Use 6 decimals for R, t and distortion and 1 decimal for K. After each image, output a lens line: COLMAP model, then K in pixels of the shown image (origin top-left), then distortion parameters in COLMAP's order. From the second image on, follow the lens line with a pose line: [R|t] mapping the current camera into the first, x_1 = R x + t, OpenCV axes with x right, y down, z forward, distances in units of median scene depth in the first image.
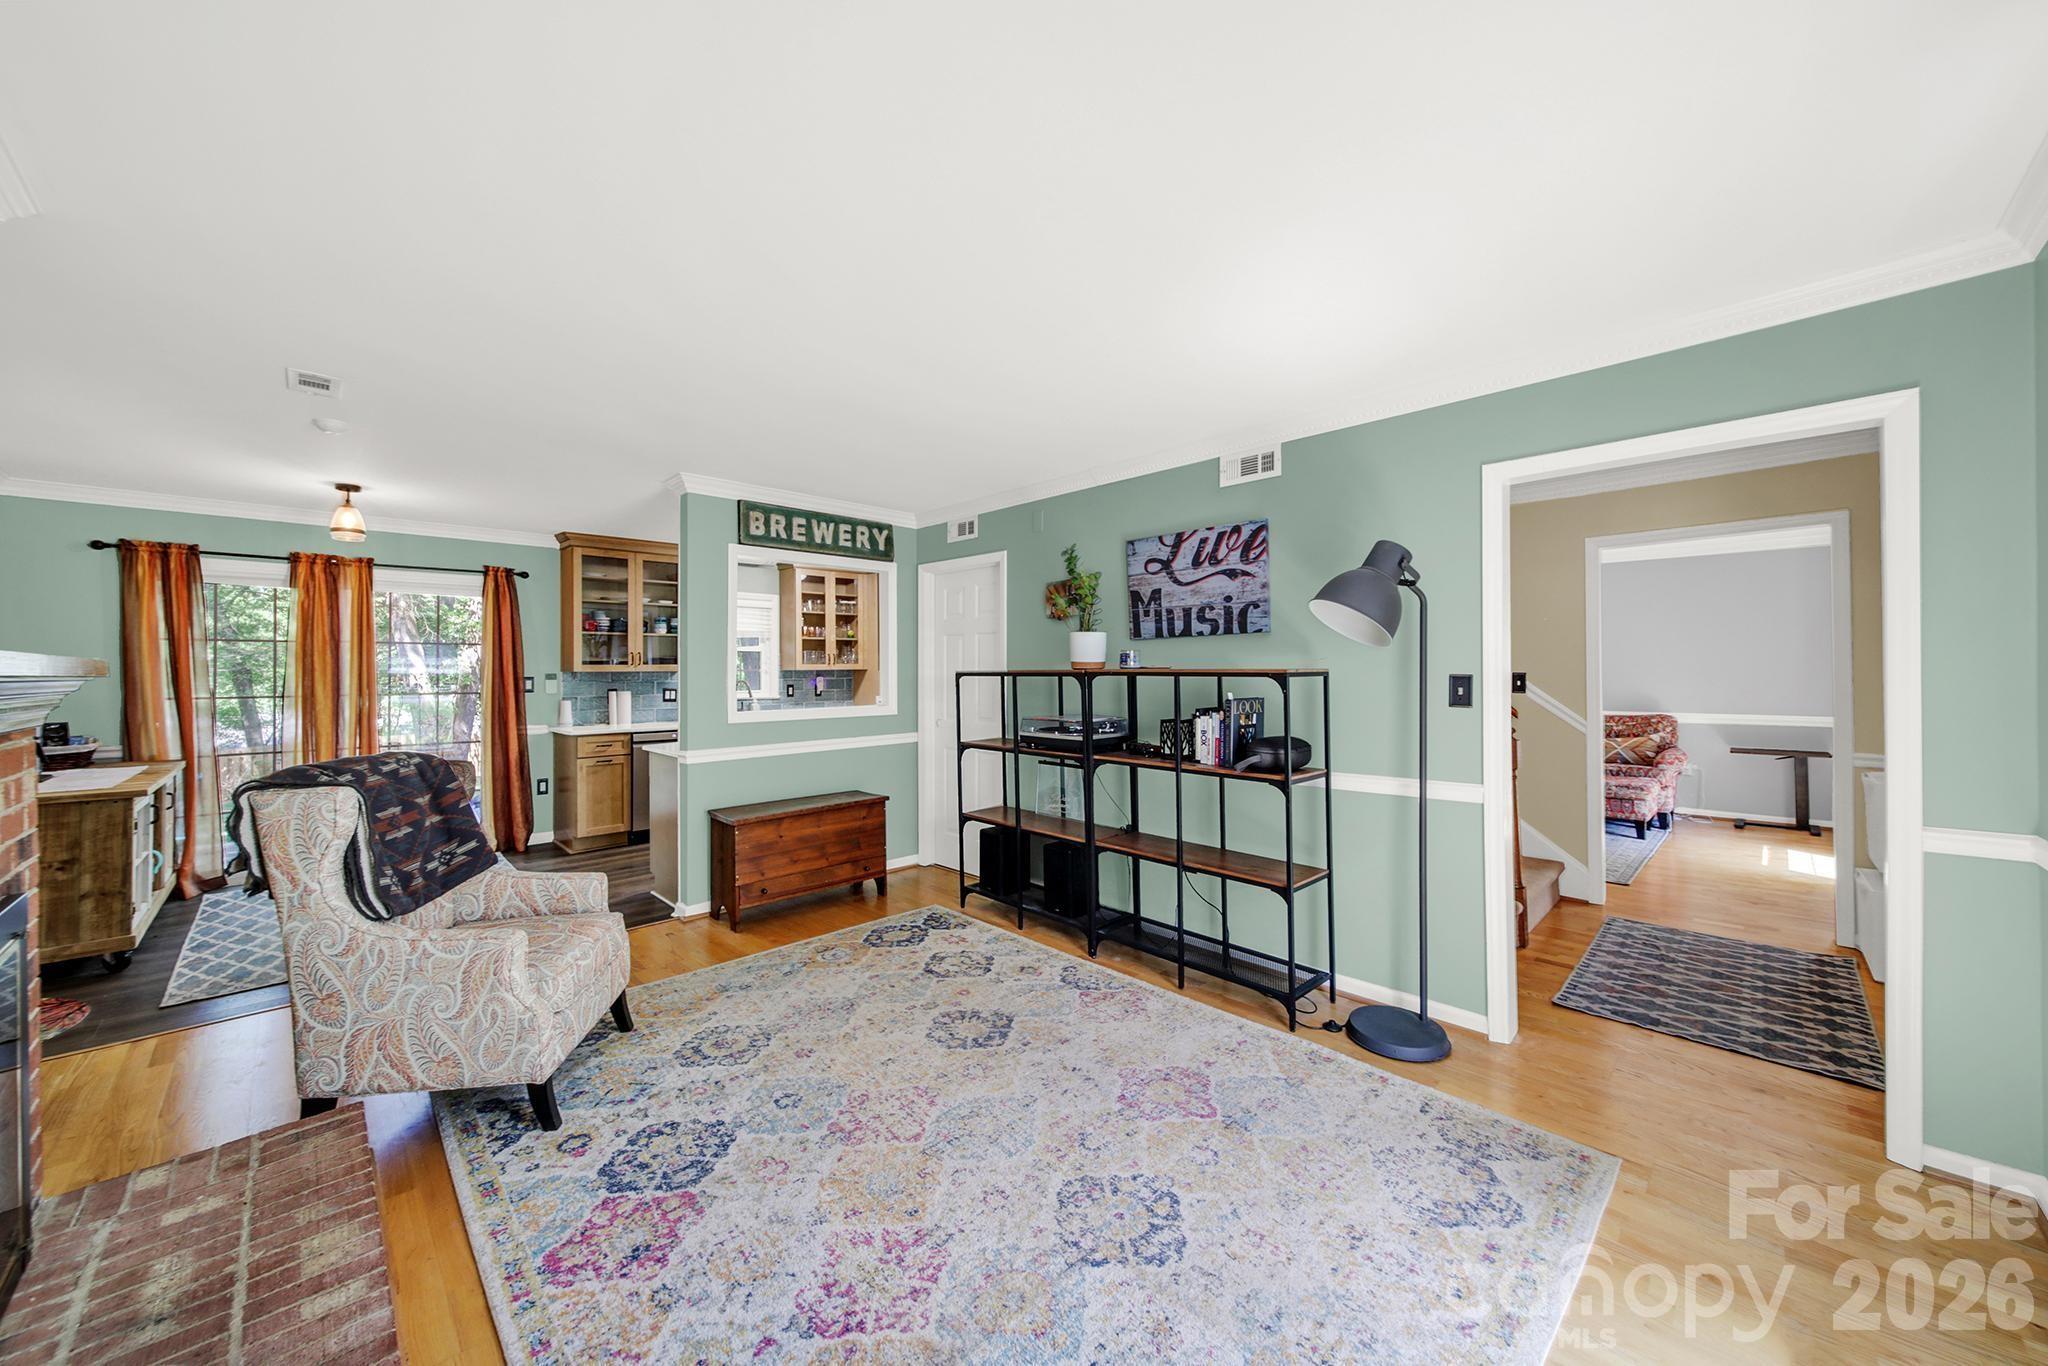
lens RADIAL K [[738.3, 0, 1024.2], [0, 738.3, 665.4], [0, 0, 1]] dist [0.001105, -0.002191]
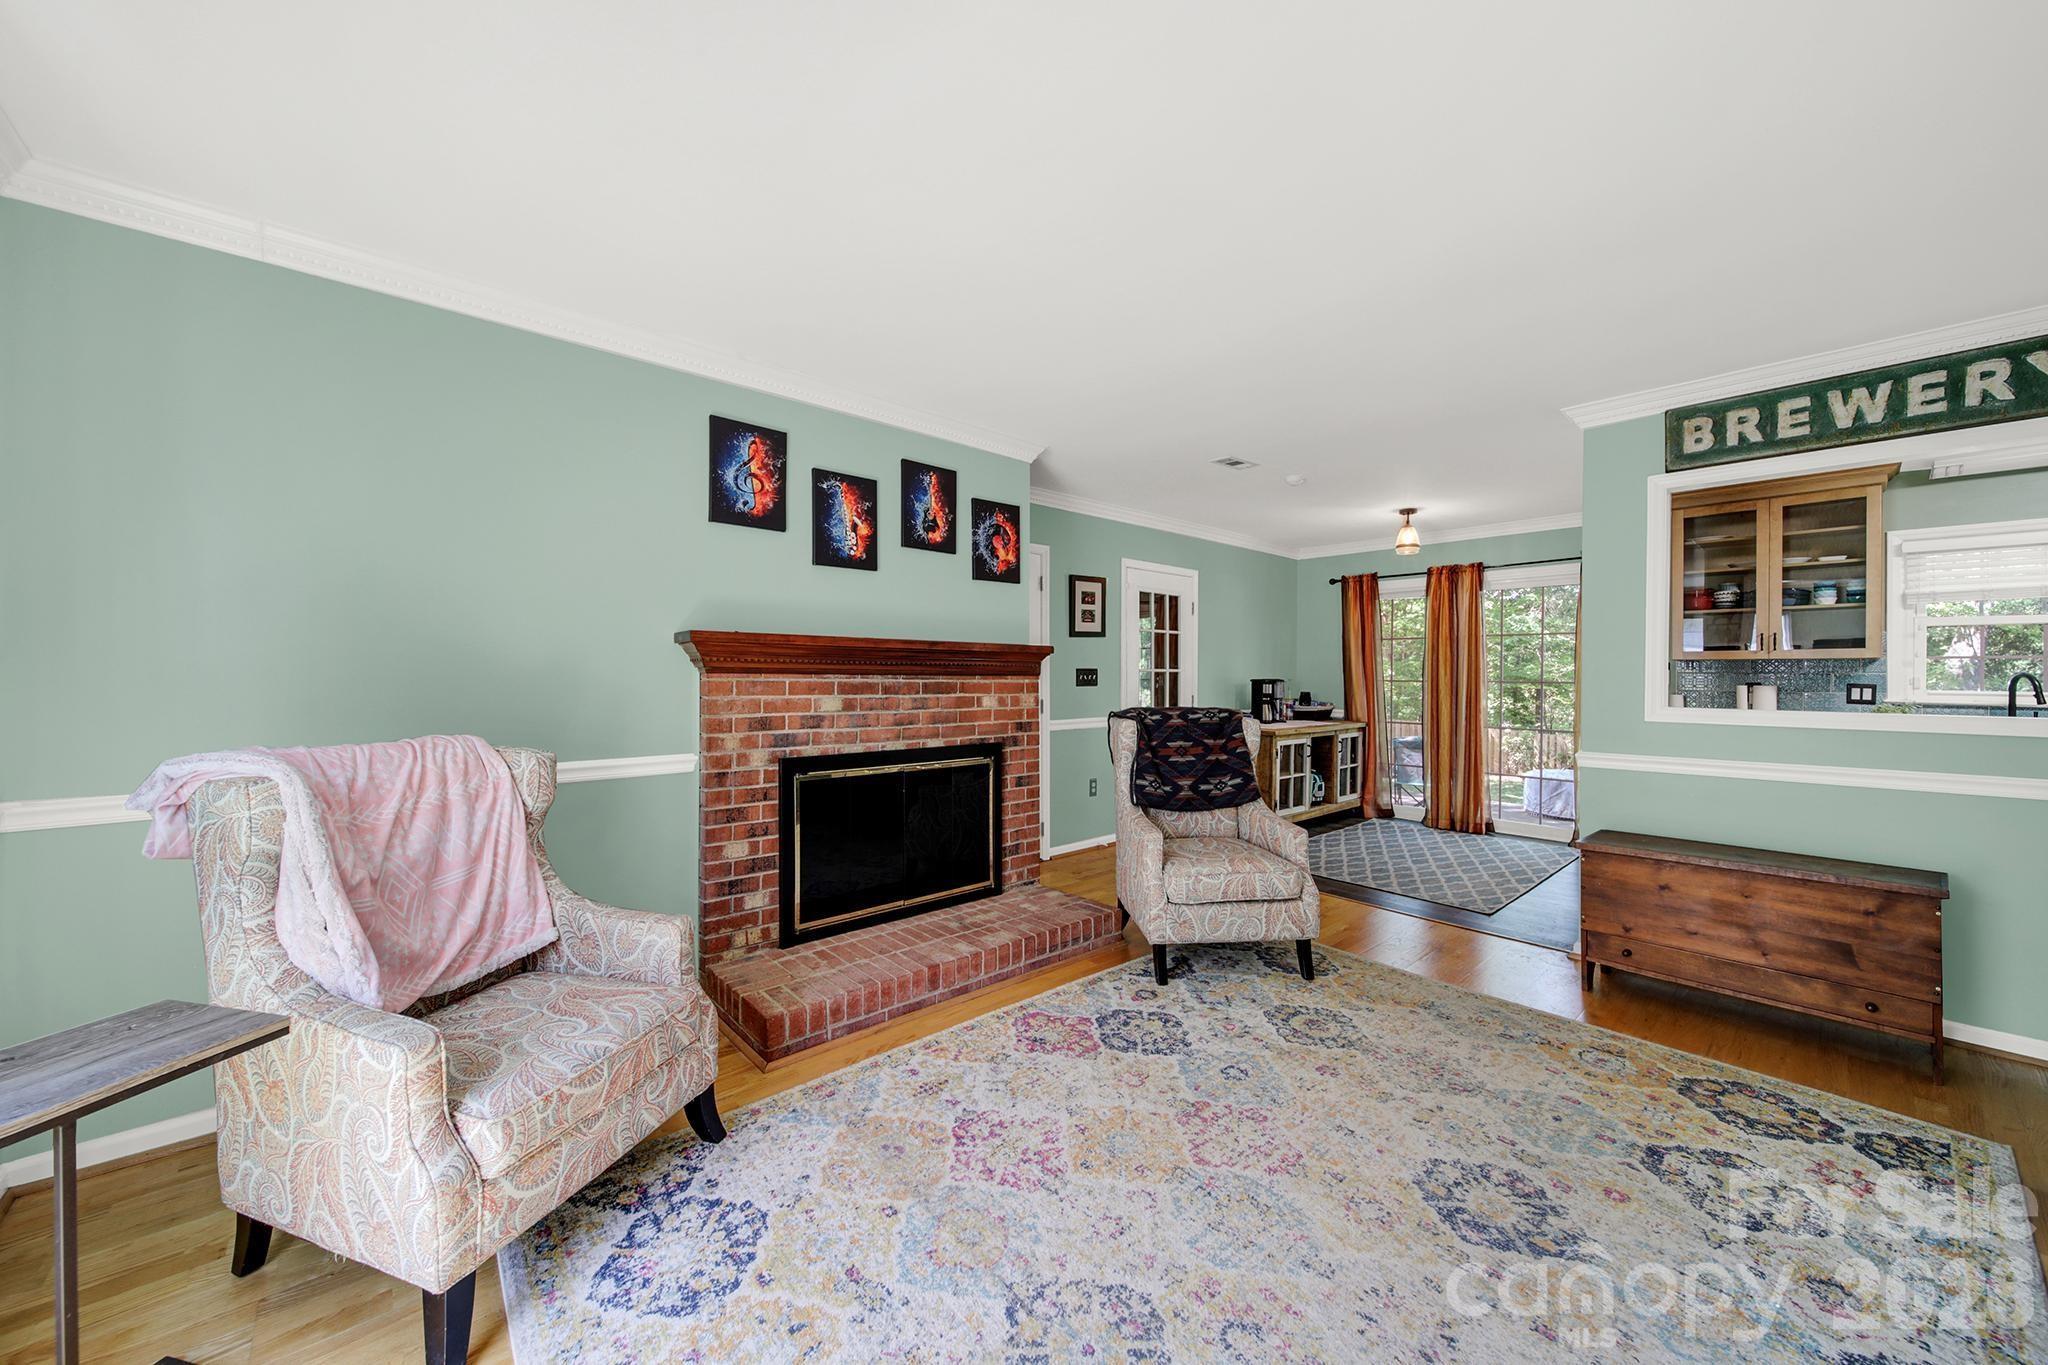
lens RADIAL K [[744.7, 0, 1021.3], [0, 744.7, 677.4], [0, 0, 1]] dist [0.000128, -0.001768]
pose [[-0.054338, 0.008674, -0.998485, 0.440419], [0.002204, 0.999961, 0.008567, 0.031611], [0.998520, -0.001735, -0.054355, 0.491592]]
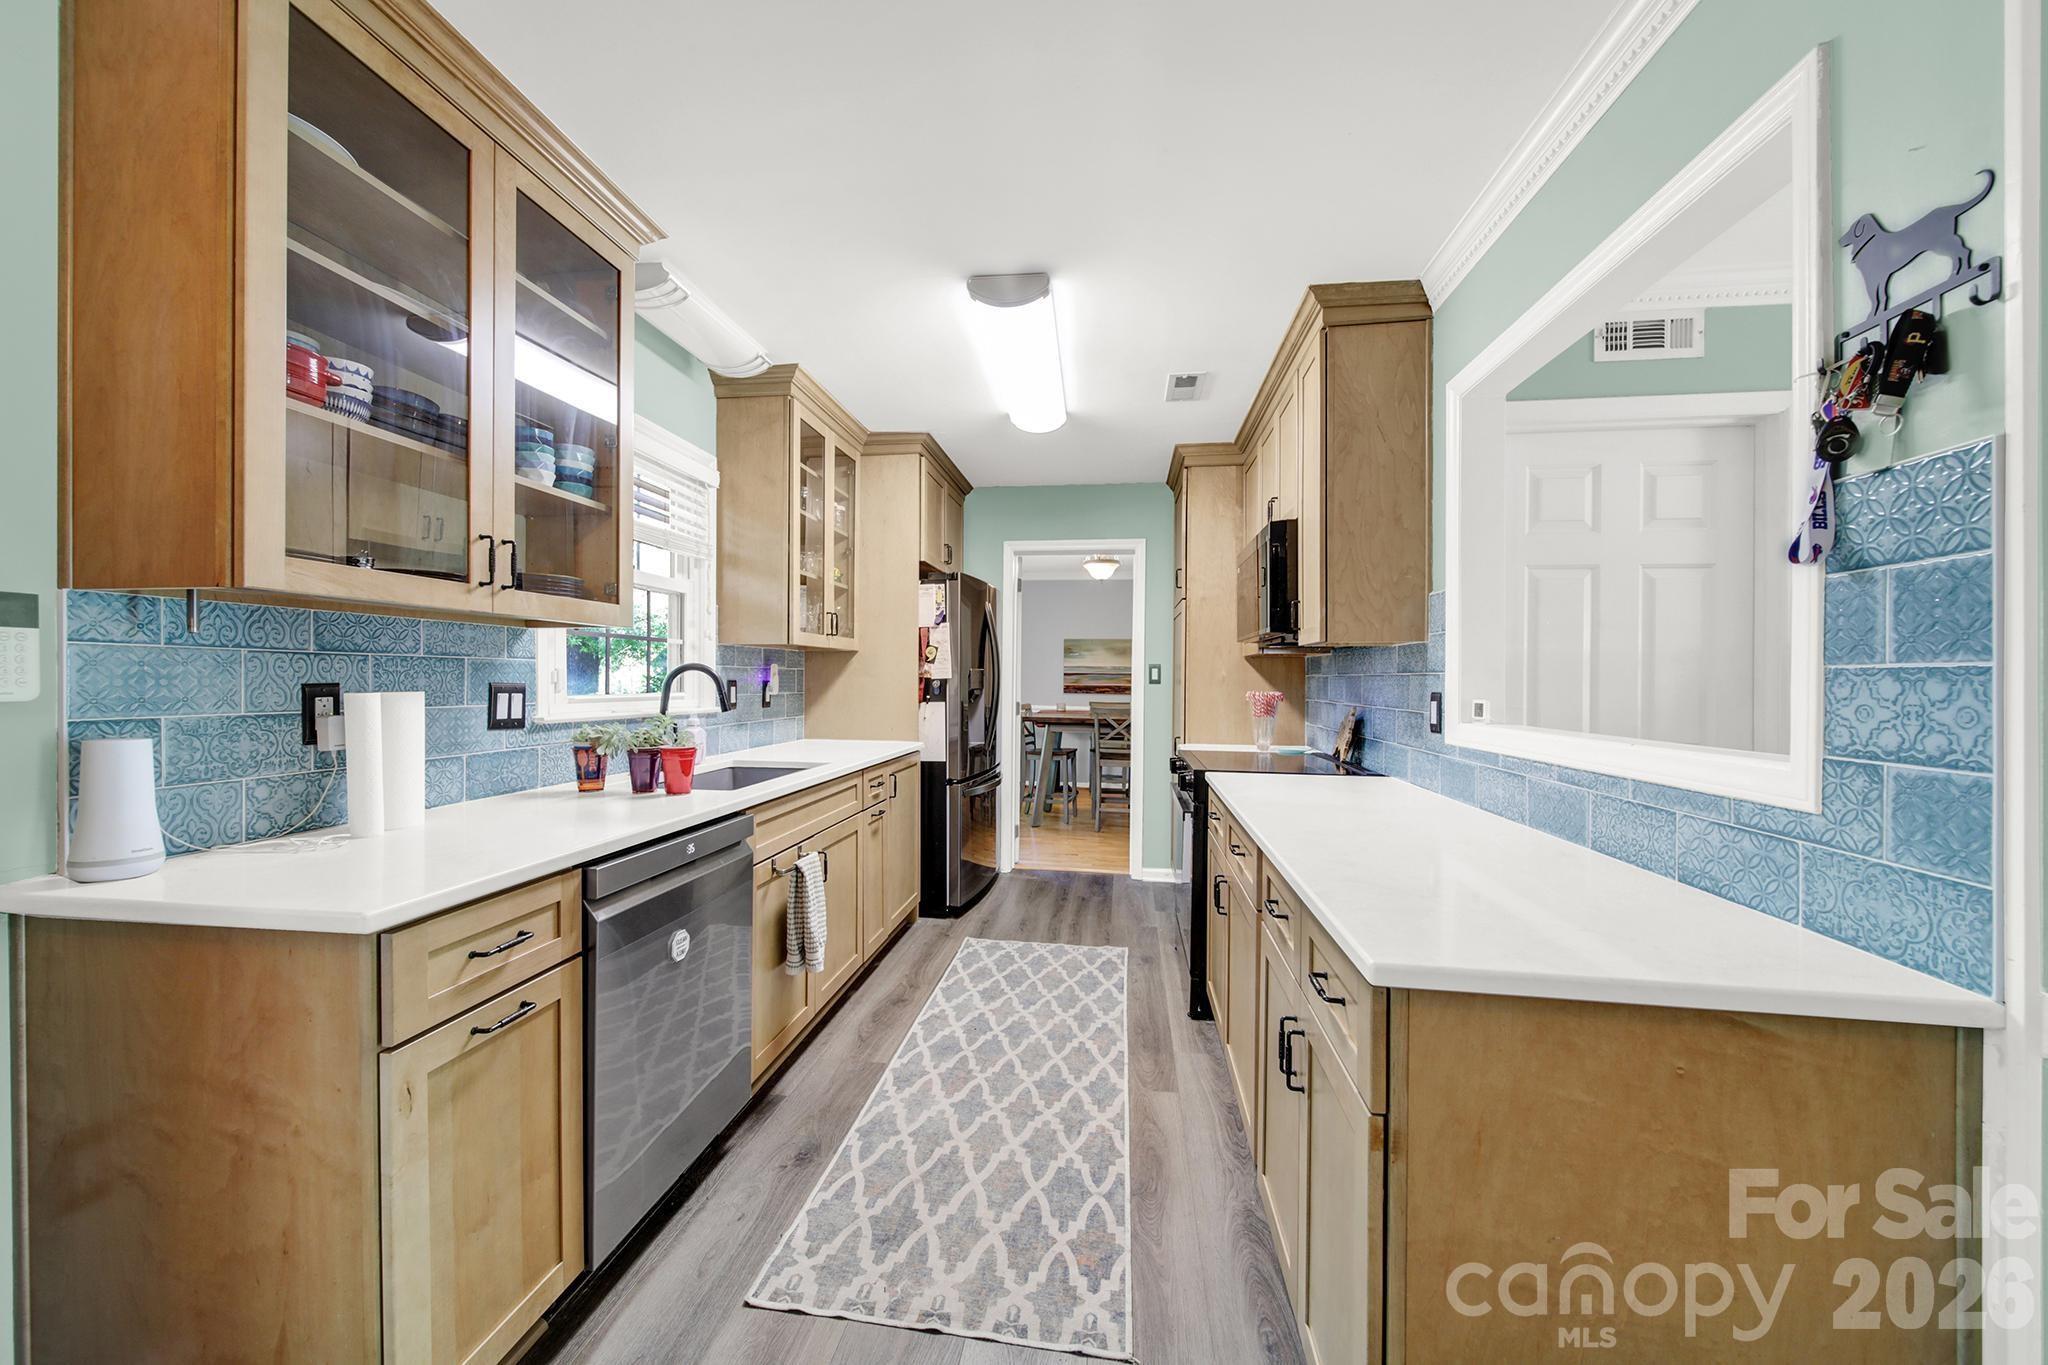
lens RADIAL K [[744.7, 0, 1021.3], [0, 744.7, 677.4], [0, 0, 1]] dist [0.000128, -0.001768]
pose [[0.801607, 0.011345, 0.597743, -0.899571], [-0.015752, 0.999874, 0.002148, 0.045298], [-0.597643, -0.011137, 0.801685, 1.154737]]
